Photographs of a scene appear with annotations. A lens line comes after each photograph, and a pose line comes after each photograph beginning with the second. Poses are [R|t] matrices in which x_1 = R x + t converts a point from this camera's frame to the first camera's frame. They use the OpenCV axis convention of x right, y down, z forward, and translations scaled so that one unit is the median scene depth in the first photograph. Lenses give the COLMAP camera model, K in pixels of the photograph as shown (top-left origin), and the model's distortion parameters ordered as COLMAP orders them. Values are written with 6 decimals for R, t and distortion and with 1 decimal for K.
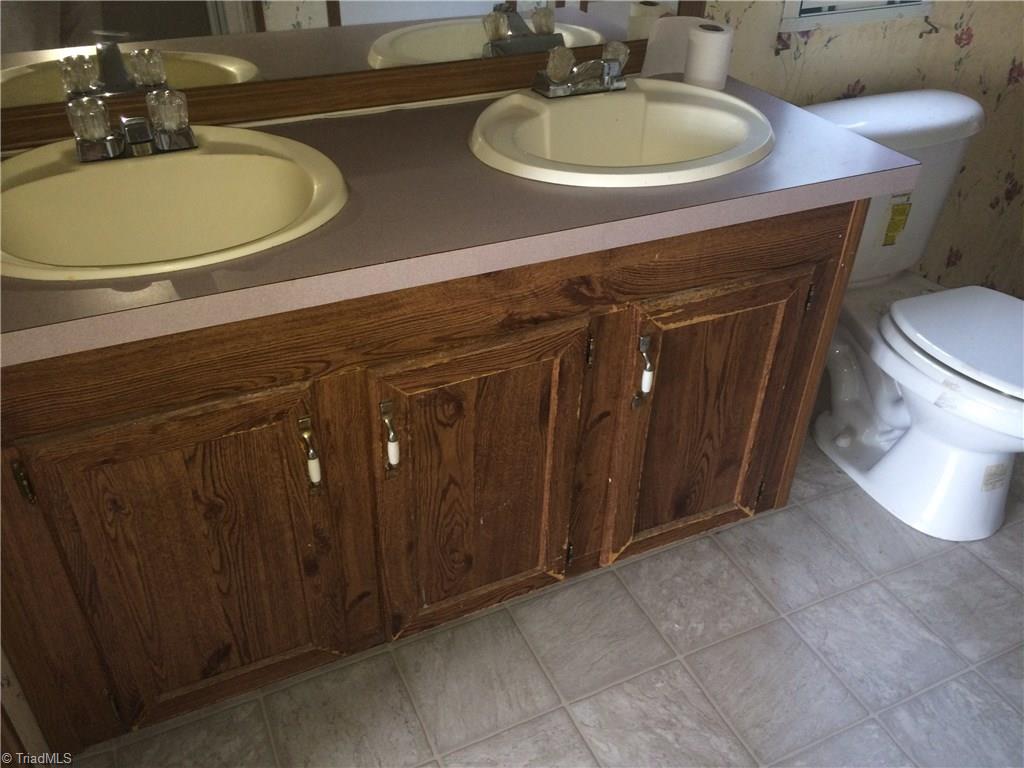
lens RADIAL K [[871.3, 0, 518.2], [0, 871.3, 386.1], [0, 0, 1]] dist [0.052197, -0.009799]
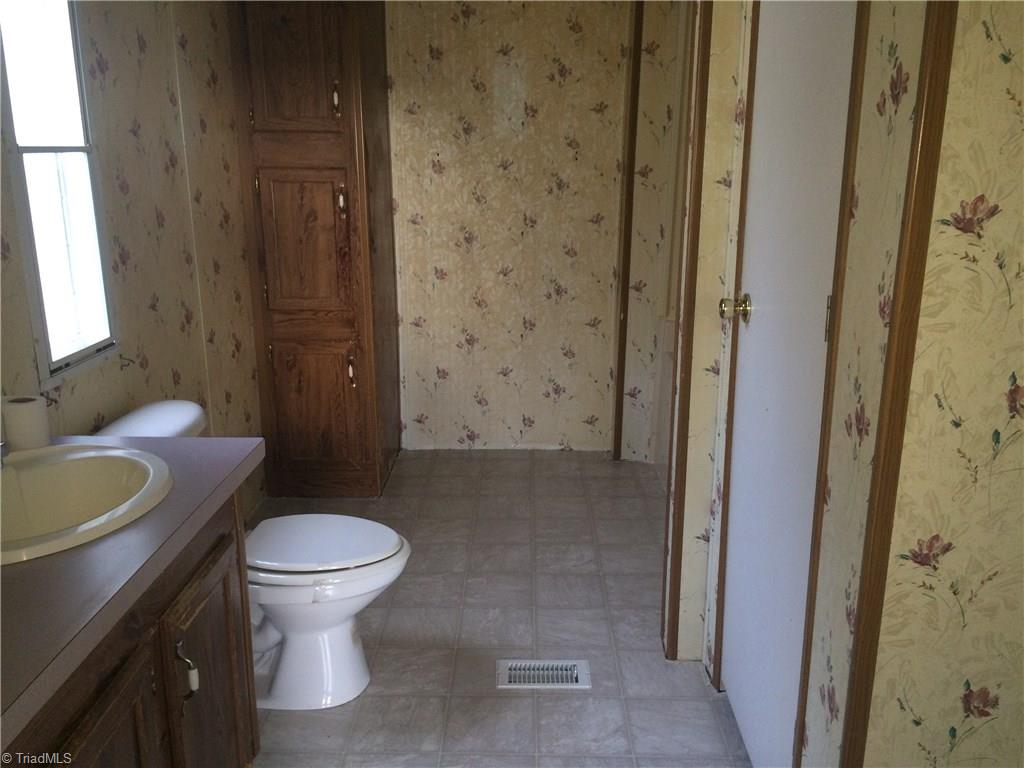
lens RADIAL K [[871.3, 0, 518.2], [0, 871.3, 386.1], [0, 0, 1]] dist [0.052197, -0.009799]
pose [[0.456757, -0.256510, 0.851807, -0.383731], [0.520765, 0.853410, -0.022252, -0.061301], [-0.721233, 0.453755, 0.523383, -0.041778]]
